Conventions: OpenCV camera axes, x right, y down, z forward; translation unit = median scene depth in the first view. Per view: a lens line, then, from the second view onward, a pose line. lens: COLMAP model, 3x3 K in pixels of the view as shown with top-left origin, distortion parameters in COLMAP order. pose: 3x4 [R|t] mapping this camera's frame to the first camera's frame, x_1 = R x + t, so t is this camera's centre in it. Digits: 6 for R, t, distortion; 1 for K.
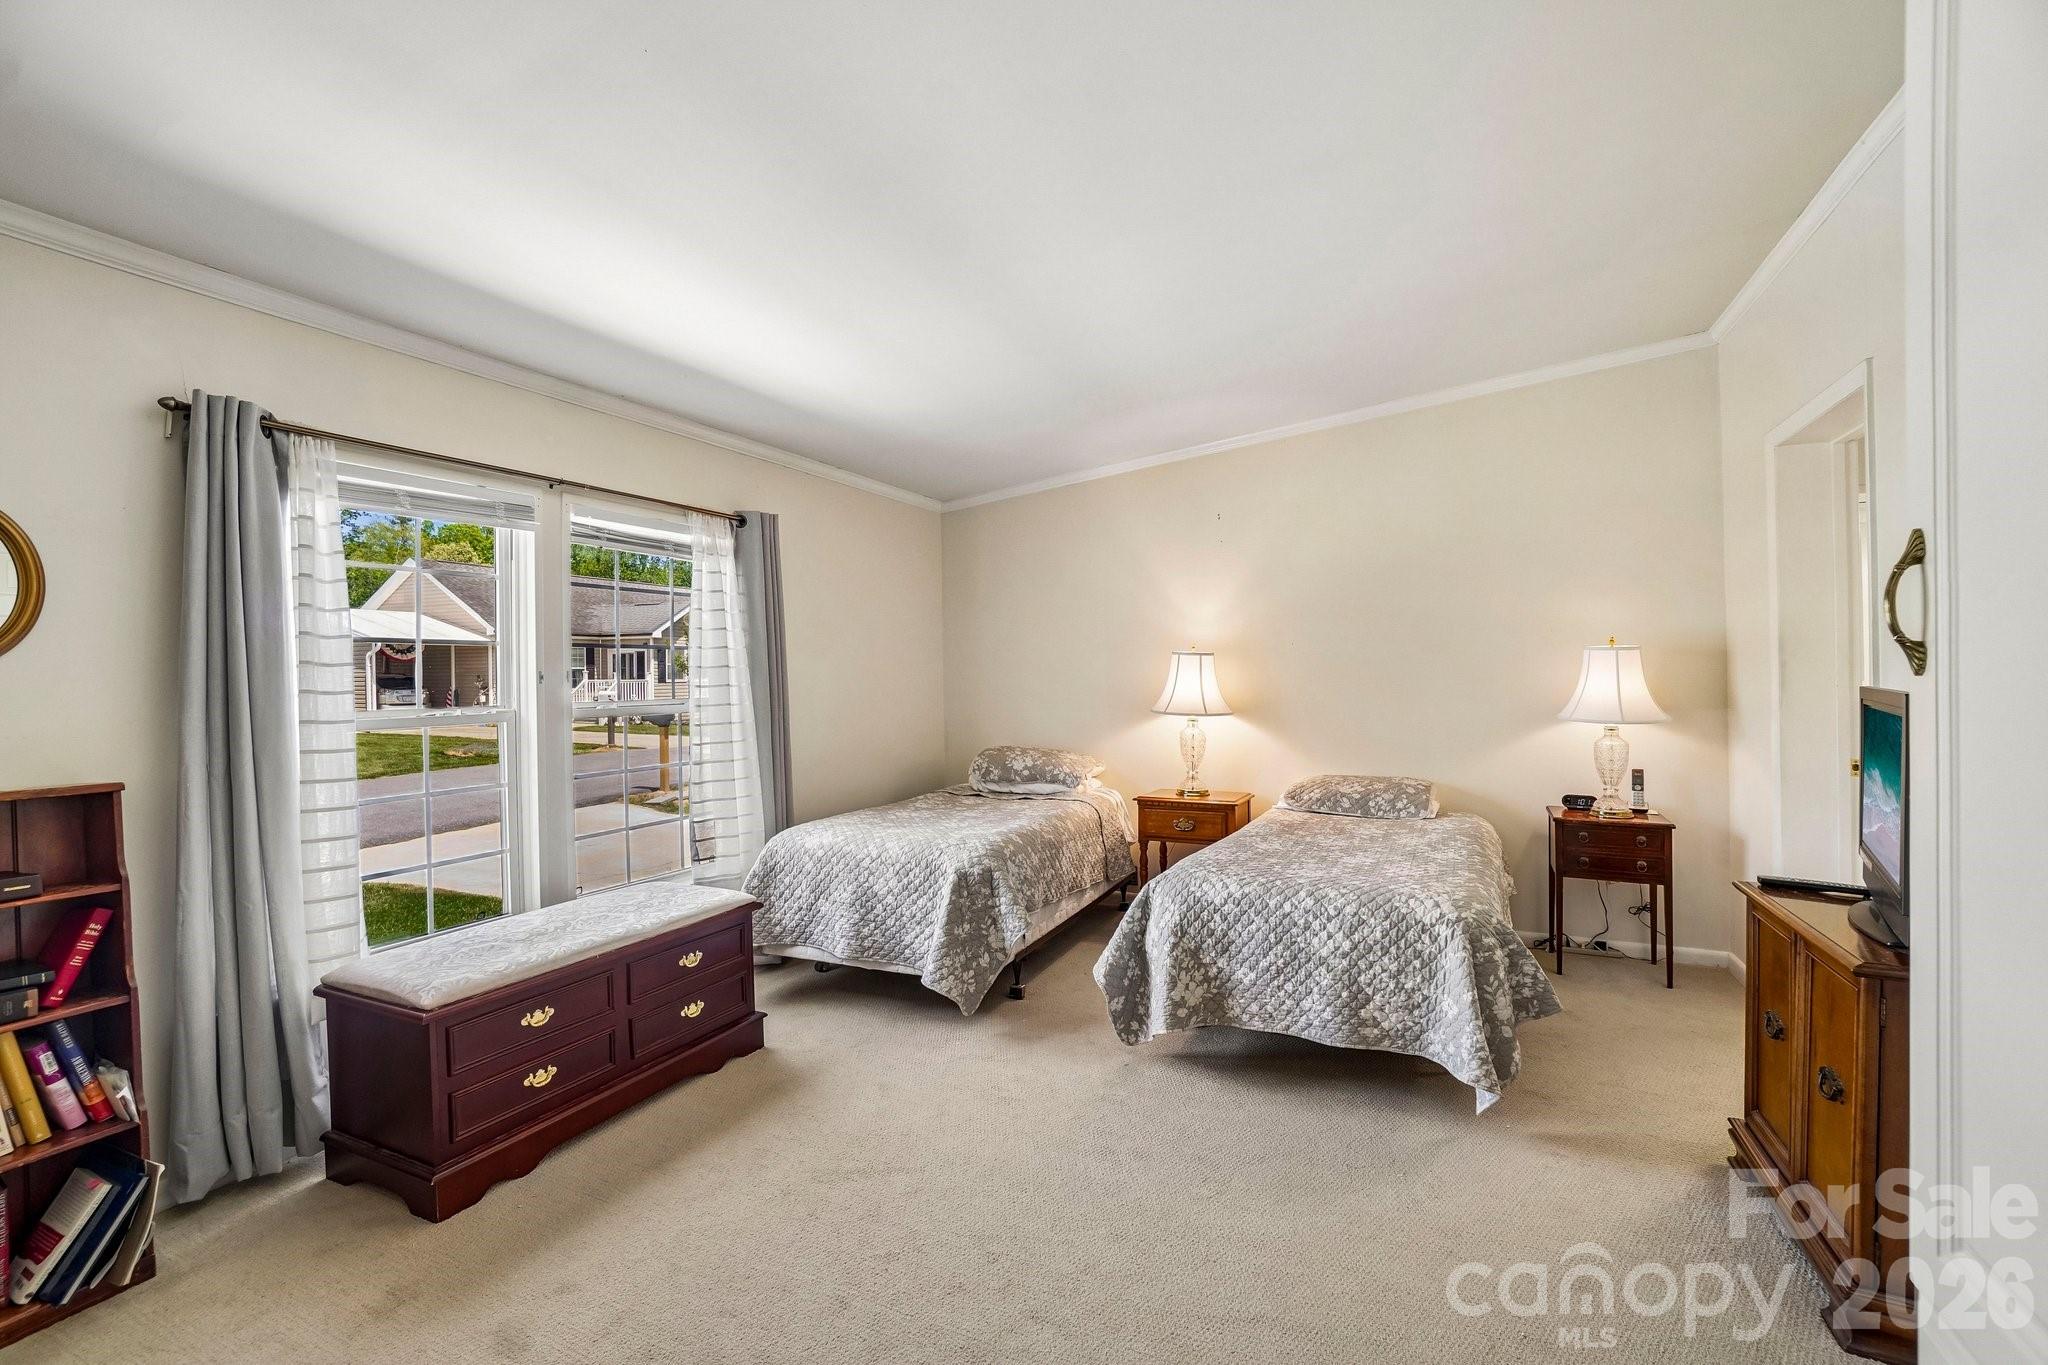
lens RADIAL K [[901.4, 0, 1017.0], [0, 901.4, 683.1], [0, 0, 1]] dist [-0.066685, 0.025878]
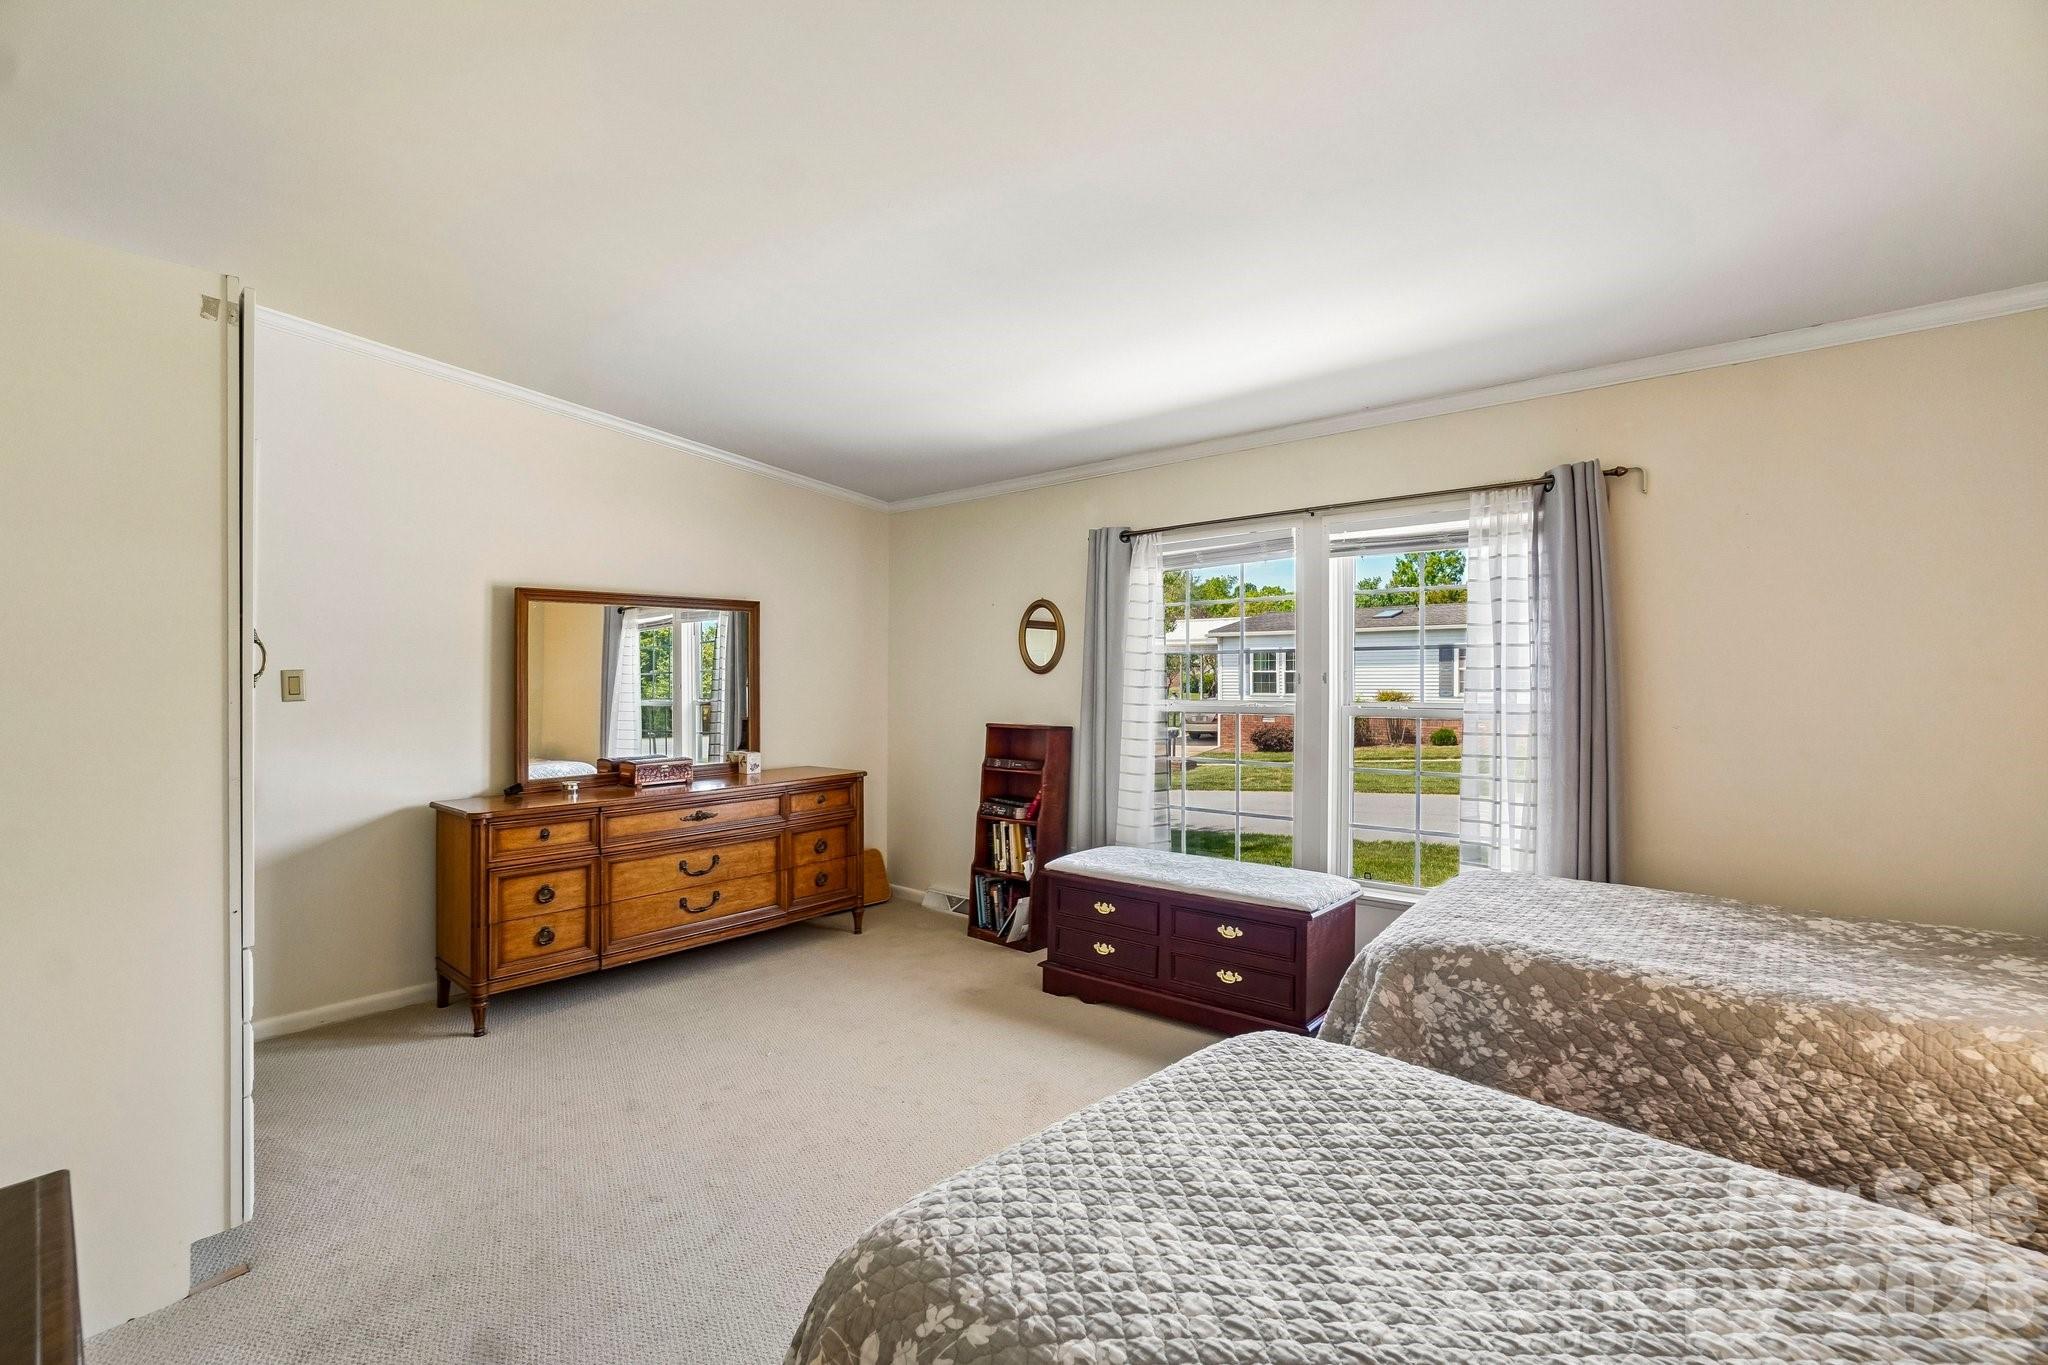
lens RADIAL K [[901.4, 0, 1017.0], [0, 901.4, 683.1], [0, 0, 1]] dist [-0.066685, 0.025878]
pose [[-0.253398, 0.001247, -0.967361, 0.845439], [-0.014955, 0.999875, 0.005207, -0.001157], [0.967246, 0.015786, -0.253348, 1.101837]]
